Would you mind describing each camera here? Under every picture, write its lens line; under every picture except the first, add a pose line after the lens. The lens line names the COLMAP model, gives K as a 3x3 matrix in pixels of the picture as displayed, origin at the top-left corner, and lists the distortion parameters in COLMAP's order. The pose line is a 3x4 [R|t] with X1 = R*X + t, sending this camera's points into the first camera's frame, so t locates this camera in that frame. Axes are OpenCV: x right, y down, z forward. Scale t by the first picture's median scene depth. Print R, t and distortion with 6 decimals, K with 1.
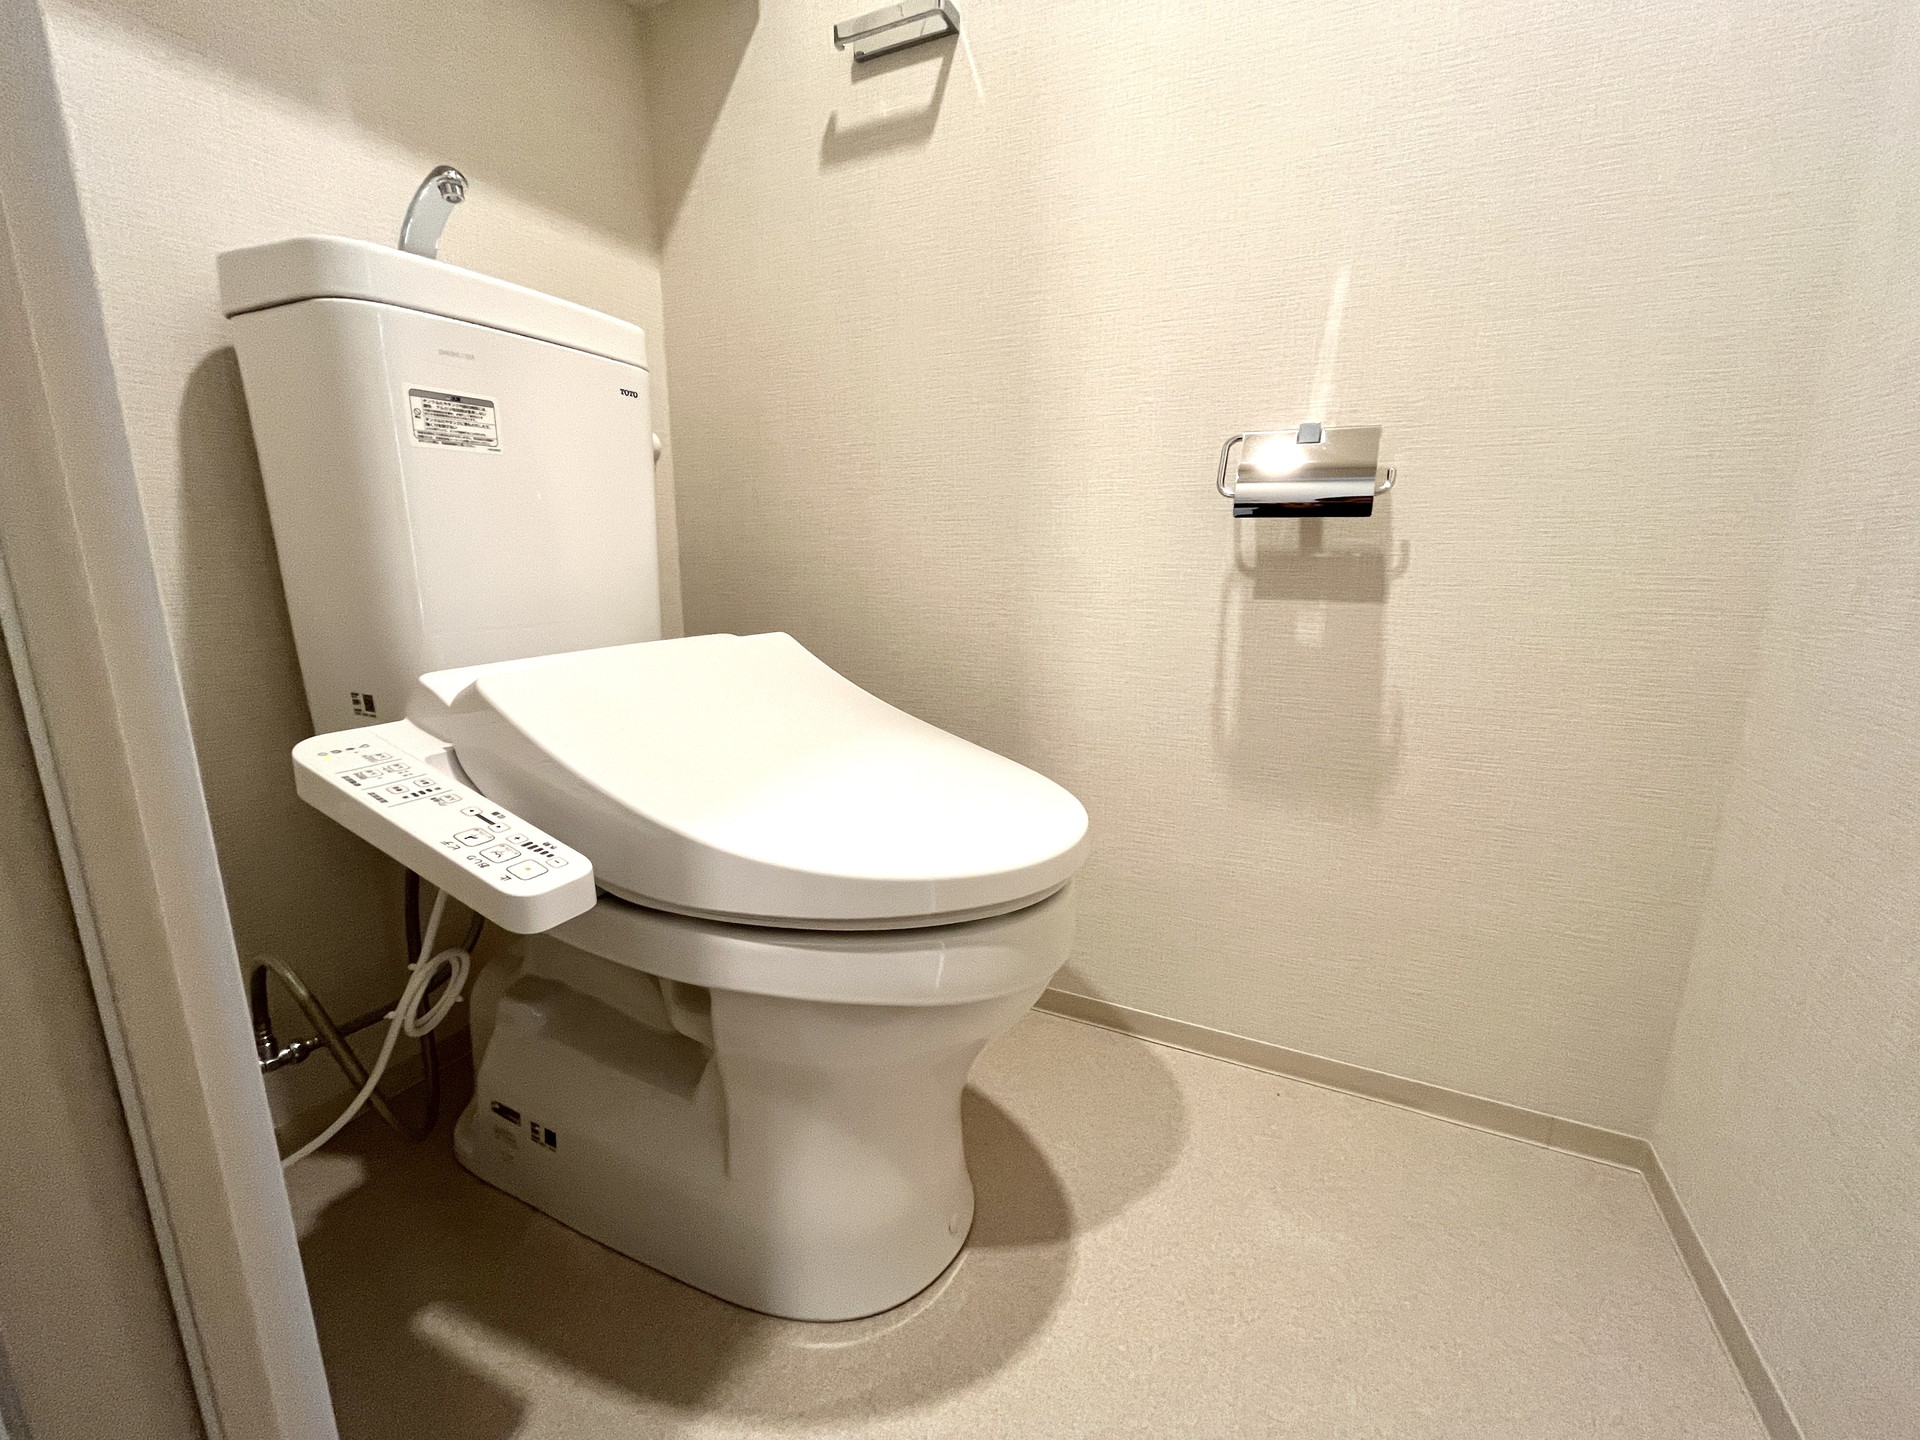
lens RADIAL K [[781.1, 0, 959.0], [0, 781.1, 724.7], [0, 0, 1]] dist [-0.004173, -0.000505]
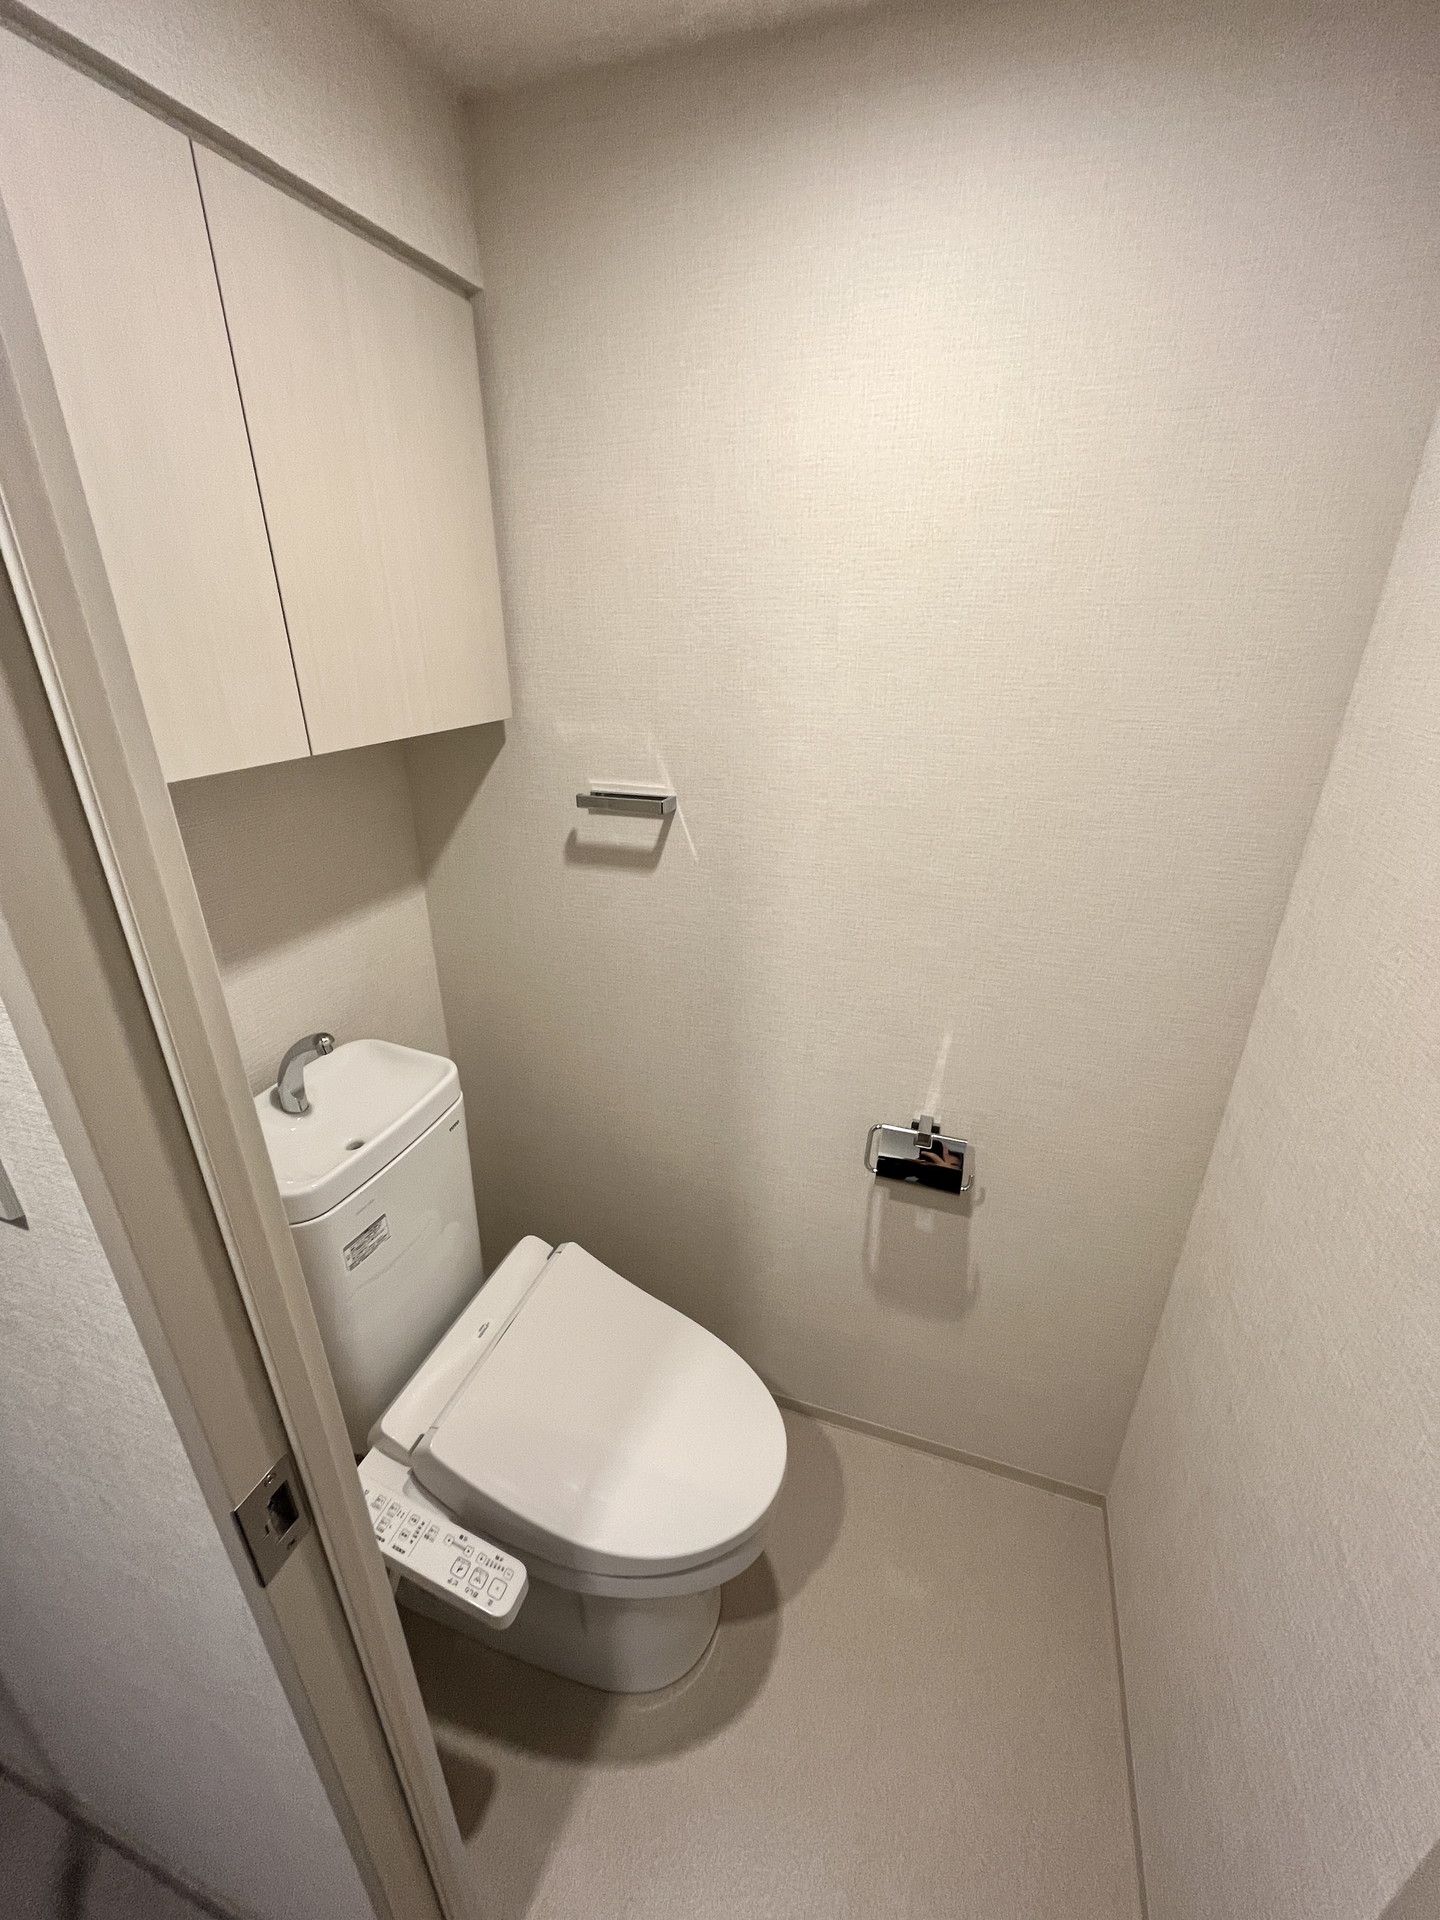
lens RADIAL K [[781.1, 0, 718.2], [0, 781.1, 948.2], [0, 0, 1]] dist [-0.004173, -0.000505]
pose [[0.993356, -0.050788, 0.103273, -0.080932], [0.030242, 0.981015, 0.191558, -0.965691], [-0.111041, -0.187162, 0.976033, -0.345749]]
